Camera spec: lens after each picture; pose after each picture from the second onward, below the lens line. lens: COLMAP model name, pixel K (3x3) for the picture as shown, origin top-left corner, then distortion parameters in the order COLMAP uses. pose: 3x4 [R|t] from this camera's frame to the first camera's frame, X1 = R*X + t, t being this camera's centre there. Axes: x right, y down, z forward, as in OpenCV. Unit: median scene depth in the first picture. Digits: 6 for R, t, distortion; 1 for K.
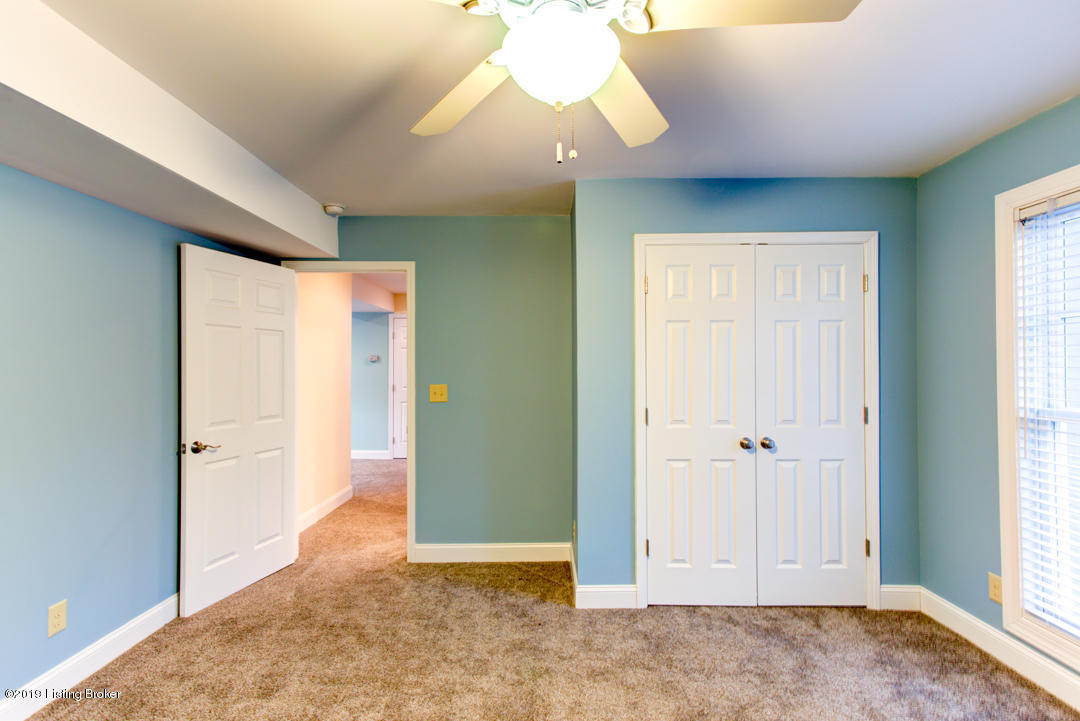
lens RADIAL K [[512.9, 0, 538.6], [0, 512.9, 365.4], [0, 0, 1]] dist [0.002423, 0.000542]
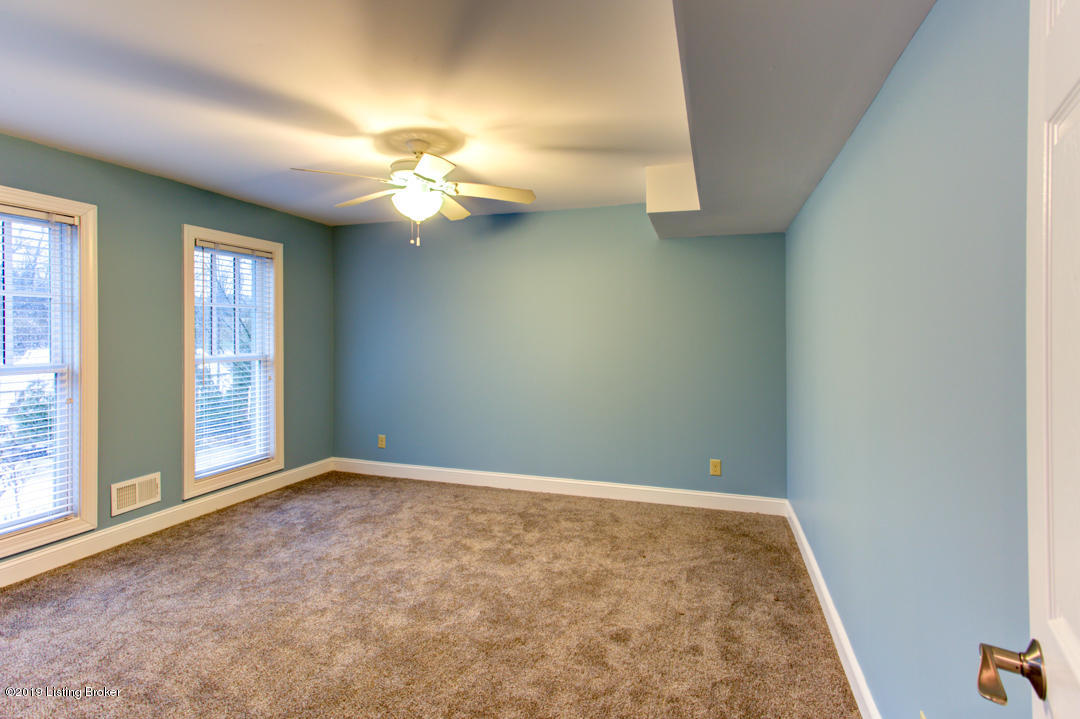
lens RADIAL K [[529.5, 0, 539.8], [0, 529.5, 329.9], [0, 0, 1]] dist [0.001242, 0.000381]
pose [[-0.956175, 0.002976, 0.292779, -0.544876], [0.002415, 0.999994, -0.002278, 0.000260], [-0.292784, -0.001471, -0.956177, 1.399000]]
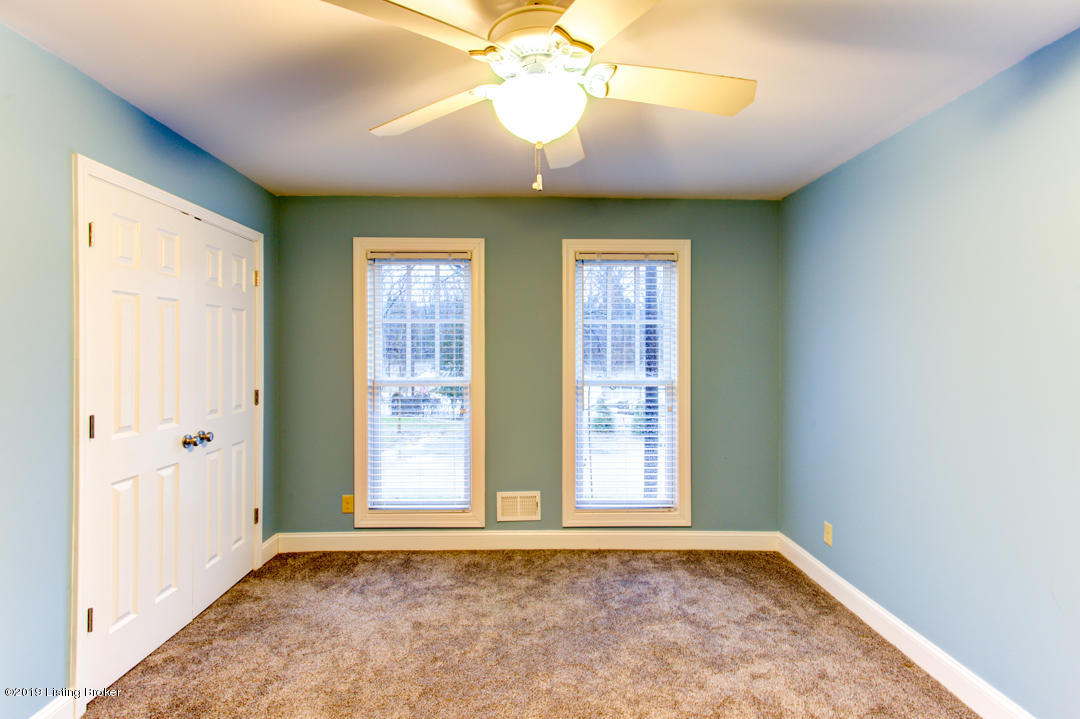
lens RADIAL K [[514.5, 0, 536.3], [0, 514.5, 351.6], [0, 0, 1]] dist [0.013606, 0.000493]
pose [[-0.043101, -0.000959, 0.999070, -0.539794], [0.000760, 0.999999, 0.000993, -0.001651], [-0.999070, 0.000802, -0.043100, 0.467587]]
